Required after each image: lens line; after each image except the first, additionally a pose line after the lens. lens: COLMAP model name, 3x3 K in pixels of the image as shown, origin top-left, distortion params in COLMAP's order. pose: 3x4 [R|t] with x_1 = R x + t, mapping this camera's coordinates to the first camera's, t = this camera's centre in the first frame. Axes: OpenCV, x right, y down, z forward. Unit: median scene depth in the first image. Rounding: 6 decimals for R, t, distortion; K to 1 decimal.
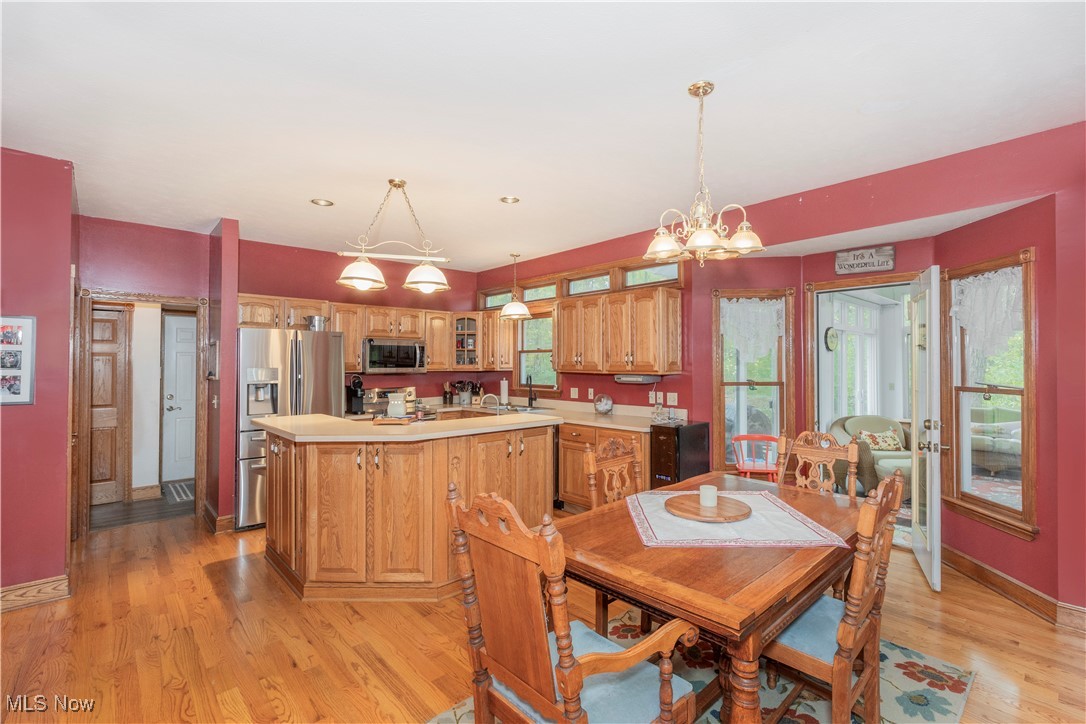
lens RADIAL K [[490.8, 0, 551.1], [0, 490.8, 360.9], [0, 0, 1]] dist [-0.011954, -0.000369]
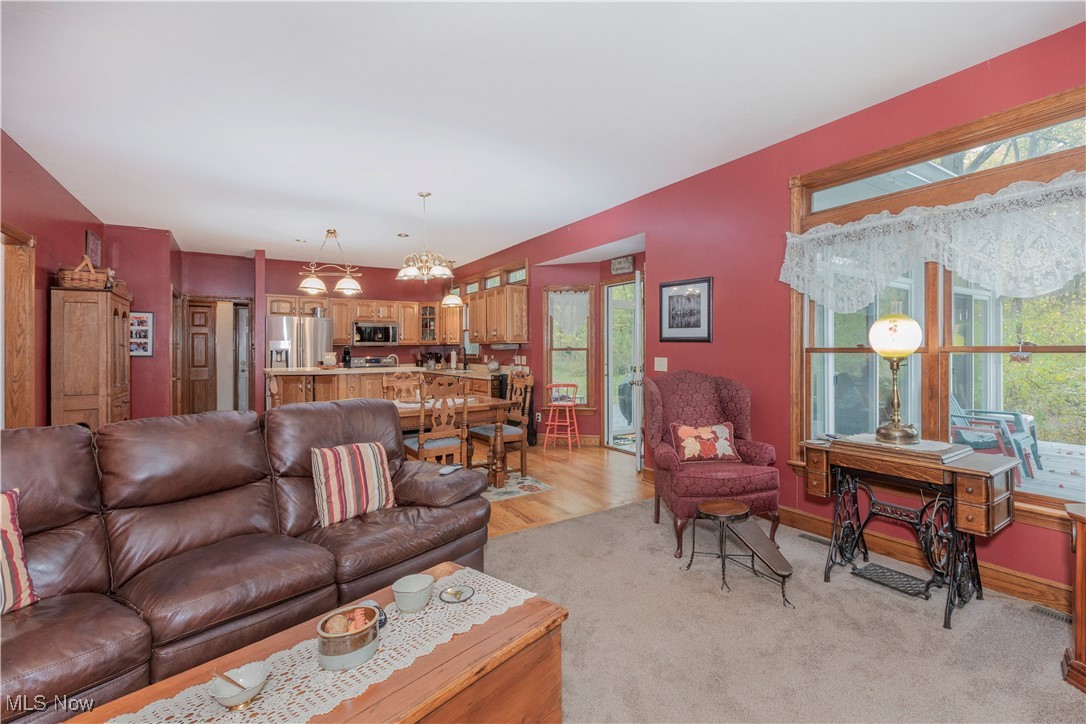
lens RADIAL K [[490.8, 0, 542.8], [0, 490.8, 351.1], [0, 0, 1]] dist [-0.011954, -0.000369]
pose [[0.983586, -0.000271, -0.180442, 0.462848], [0.002481, 0.999925, 0.012022, 0.026340], [0.180425, -0.012273, 0.983512, -0.362612]]
